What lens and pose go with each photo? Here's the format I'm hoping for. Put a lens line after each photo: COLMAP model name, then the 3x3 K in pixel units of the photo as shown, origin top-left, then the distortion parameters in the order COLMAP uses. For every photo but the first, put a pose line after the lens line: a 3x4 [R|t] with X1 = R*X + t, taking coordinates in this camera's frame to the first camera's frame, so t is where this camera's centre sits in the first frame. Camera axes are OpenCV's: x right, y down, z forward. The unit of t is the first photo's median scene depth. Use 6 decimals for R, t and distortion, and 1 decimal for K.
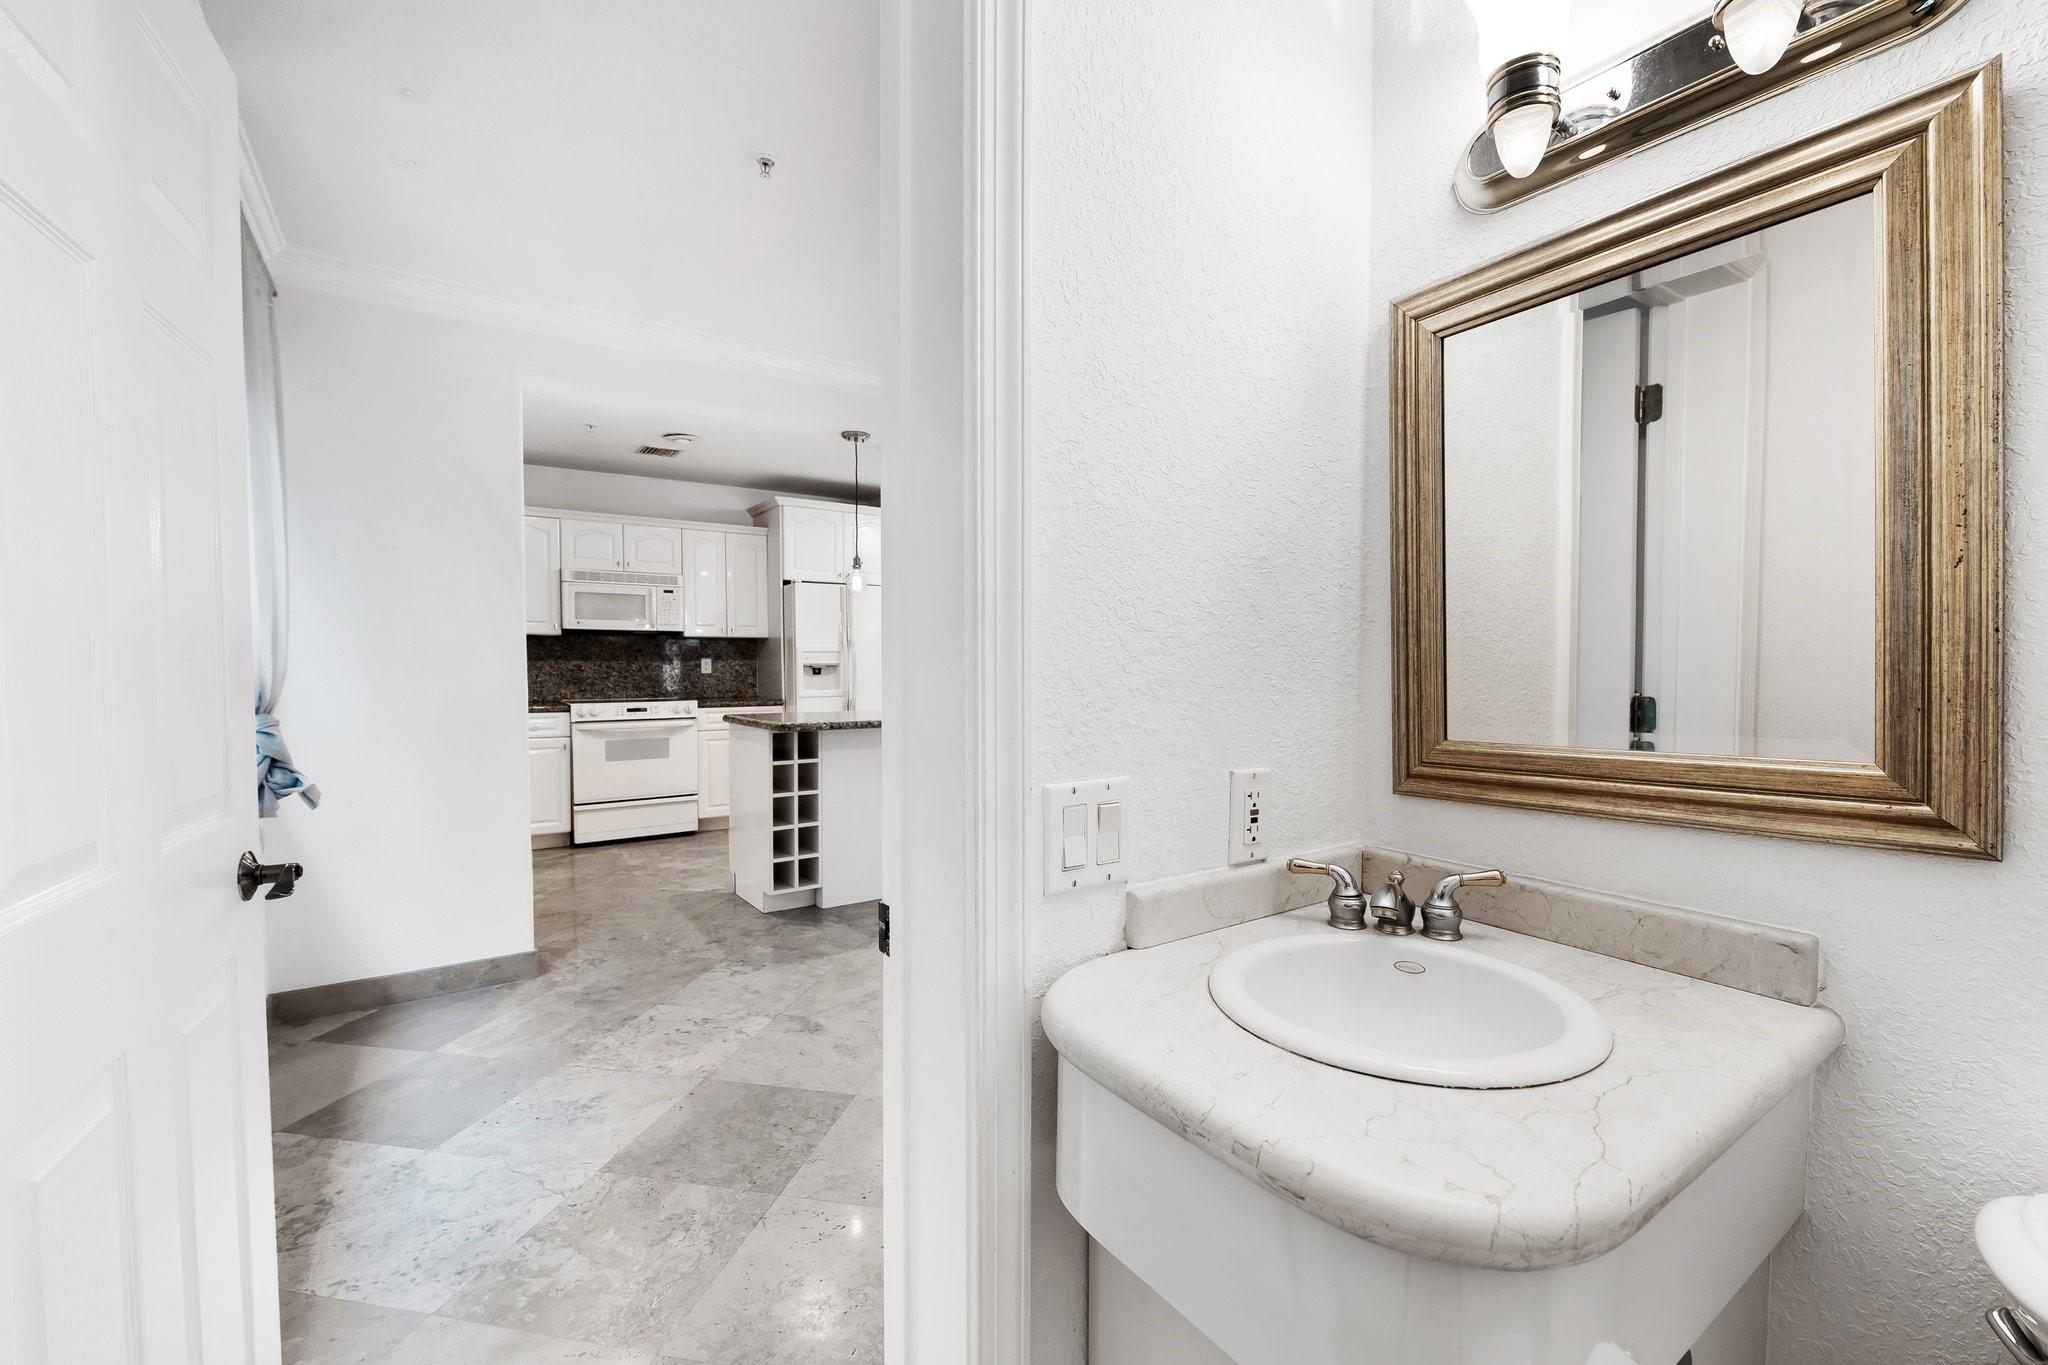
lens RADIAL K [[831.6, 0, 1028.3], [0, 831.6, 691.5], [0, 0, 1]] dist [0.002587, -0.003191]
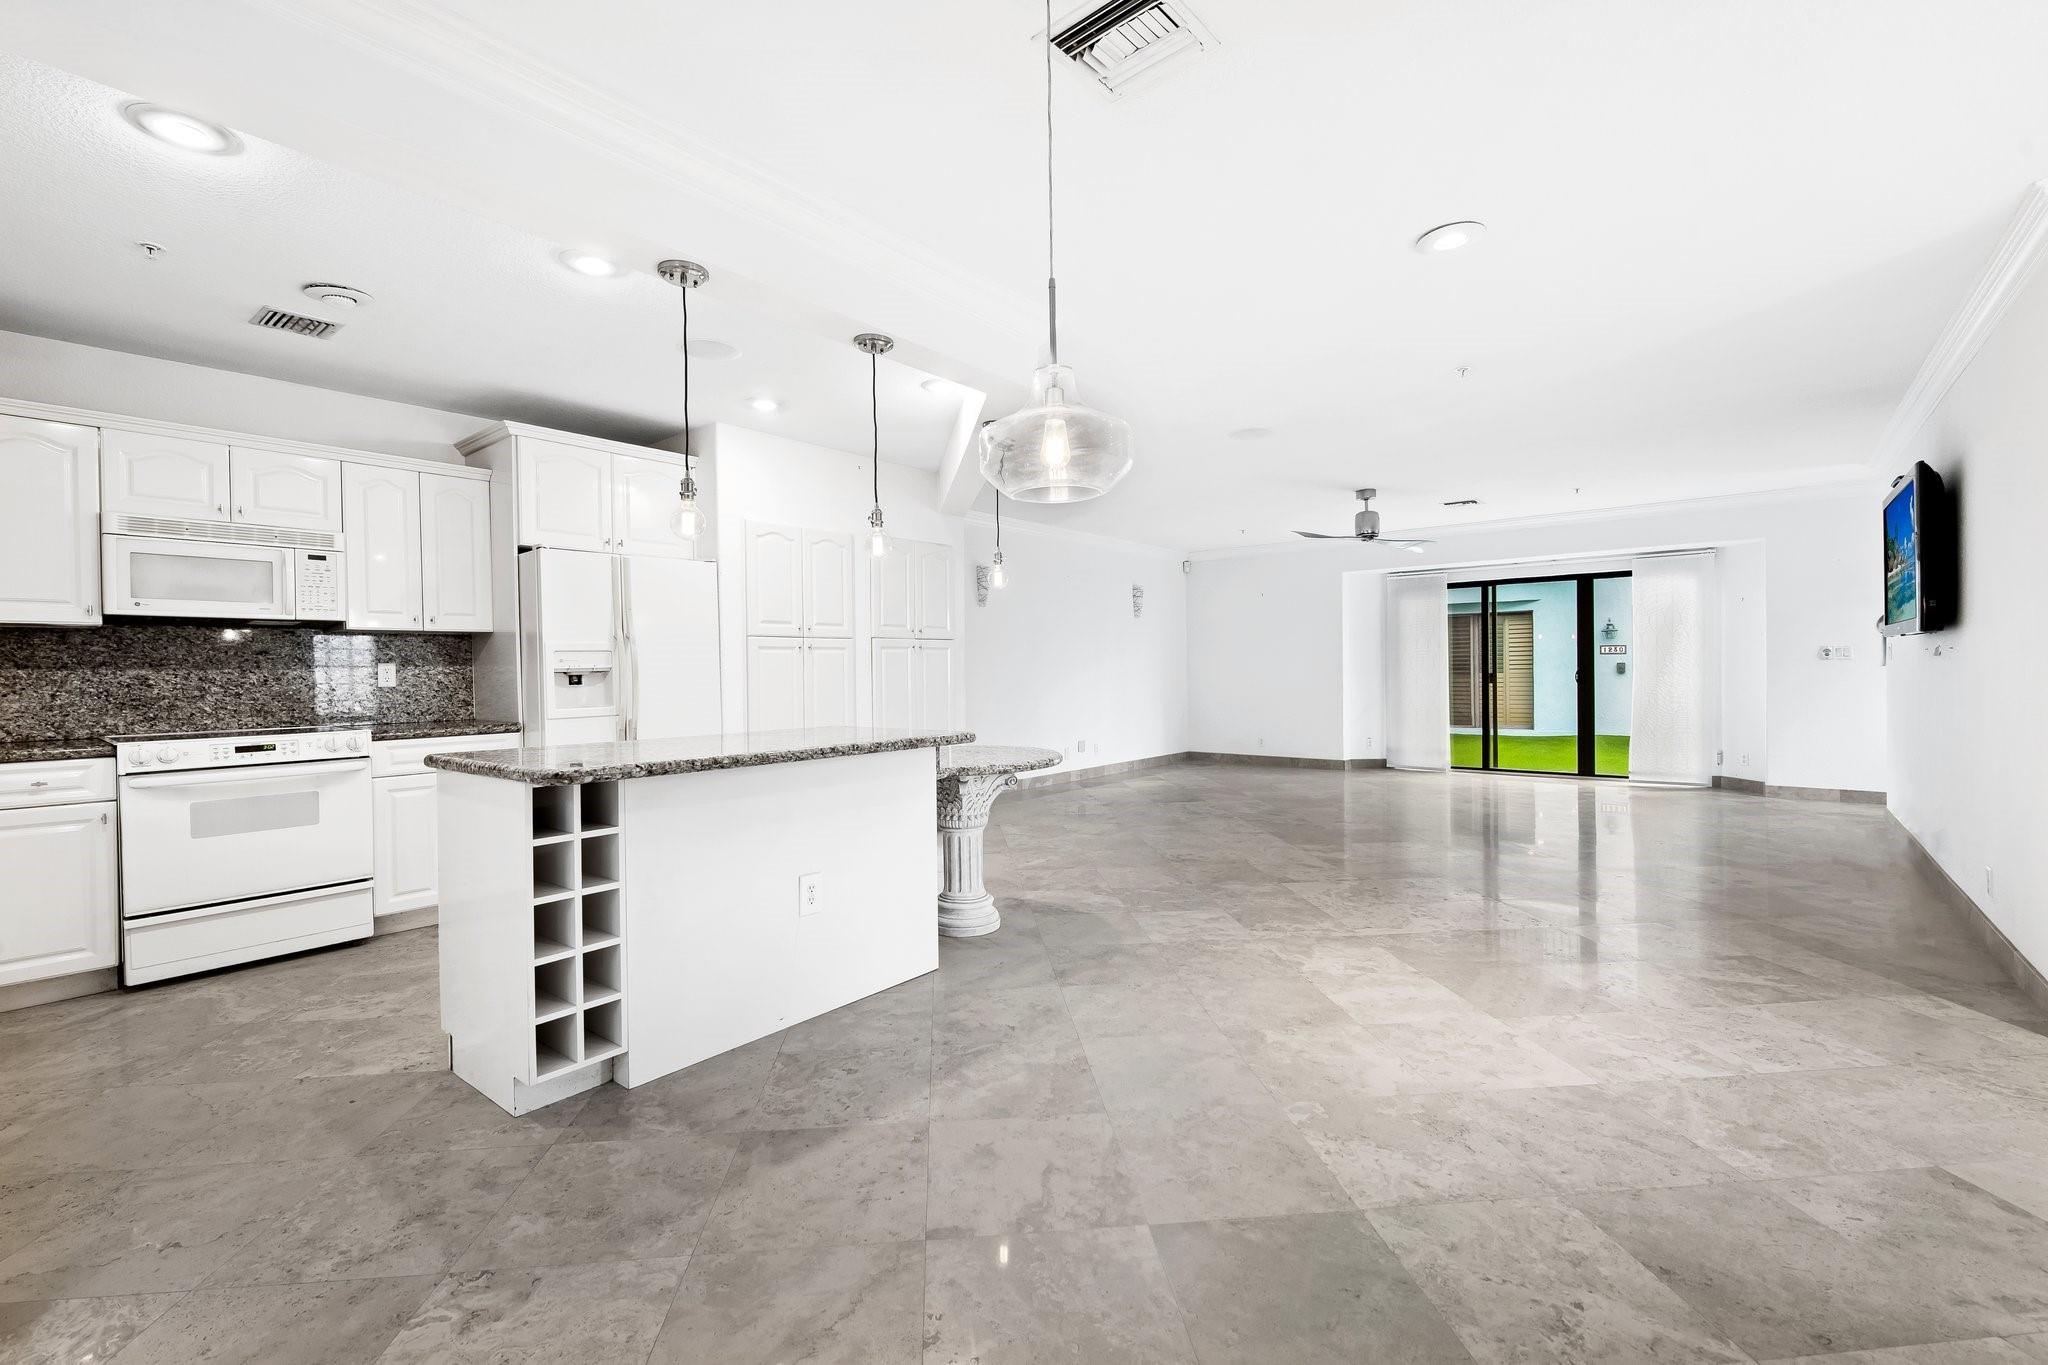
lens RADIAL K [[886.9, 0, 1031.3], [0, 886.9, 674.8], [0, 0, 1]] dist [0.007127, -0.003404]
pose [[0.965761, -0.017540, 0.258839, -0.095327], [0.024955, 0.999366, -0.025388, -0.001038], [-0.258230, 0.030978, 0.965587, 0.235337]]
